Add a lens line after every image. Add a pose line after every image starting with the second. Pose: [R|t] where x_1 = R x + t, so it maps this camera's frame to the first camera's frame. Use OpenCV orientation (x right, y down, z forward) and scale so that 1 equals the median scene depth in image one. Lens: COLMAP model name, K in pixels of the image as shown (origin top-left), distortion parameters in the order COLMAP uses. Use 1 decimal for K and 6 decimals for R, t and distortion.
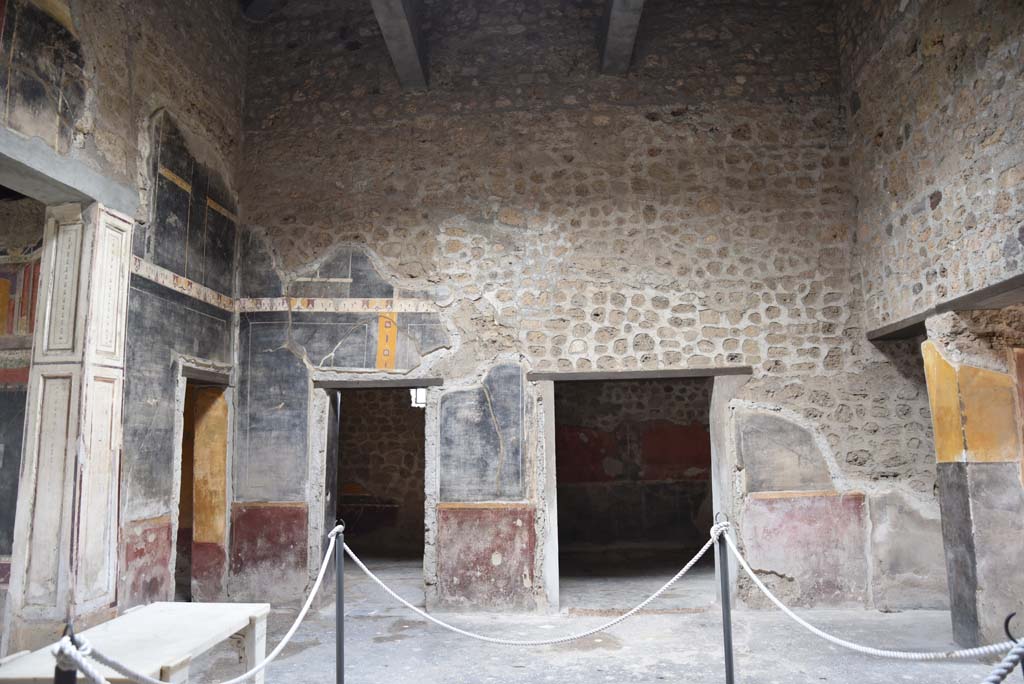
lens RADIAL K [[700.9, 0, 505.8], [0, 700.9, 347.7], [0, 0, 1]] dist [-0.133639, 0.094194]
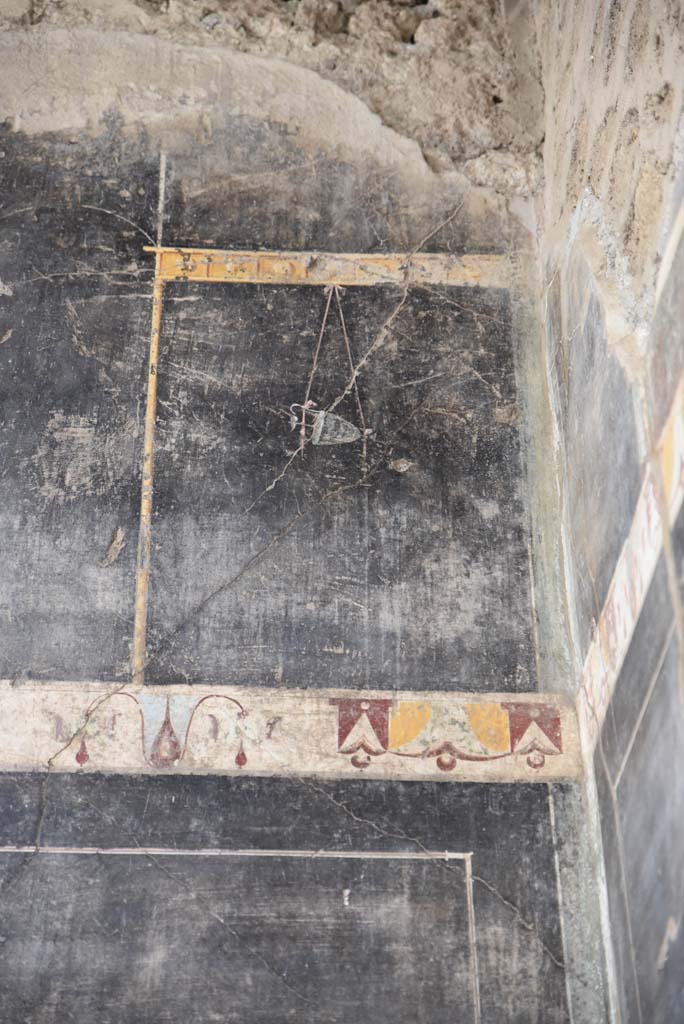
lens RADIAL K [[1885.5, 0, 339.5], [0, 1885.5, 505.3], [0, 0, 1]] dist [0.207060, 0.000000]
pose [[0.132448, -0.571645, -0.809740, -0.066153], [0.130689, 0.819877, -0.557425, 0.119462], [0.982536, -0.031994, 0.183299, 0.957143]]
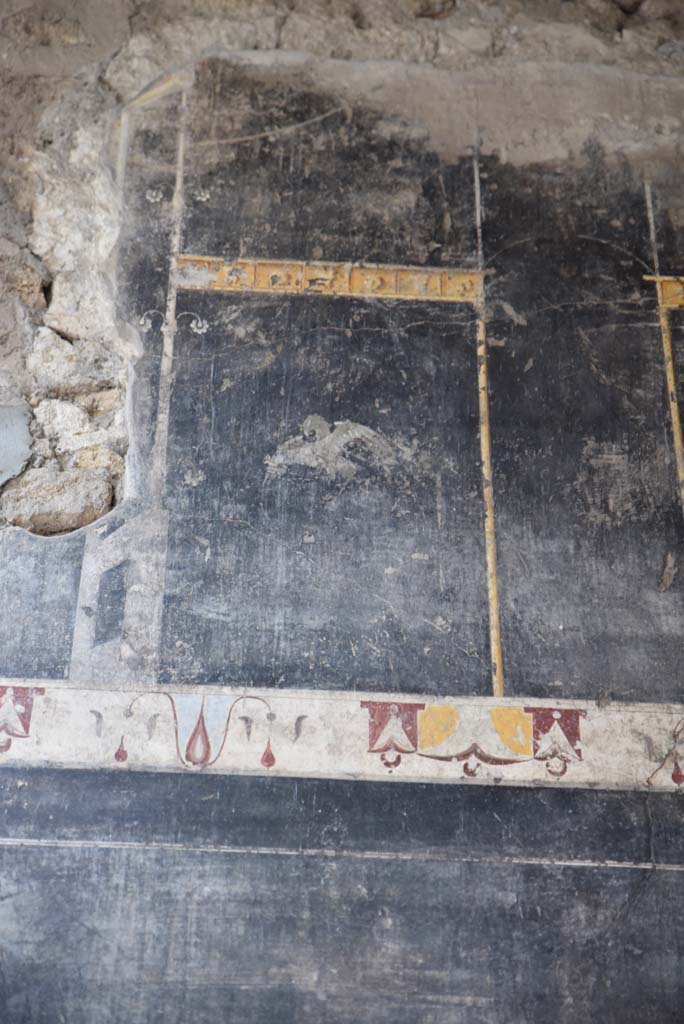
lens RADIAL K [[1885.5, 0, 341.3], [0, 1885.5, 506.0], [0, 0, 1]] dist [0.207060, 0.000000]
pose [[0.127120, -0.561024, -0.817981, -0.061966], [0.116736, 0.827402, -0.549344, 0.103966], [0.984994, -0.025655, 0.170671, 0.829650]]
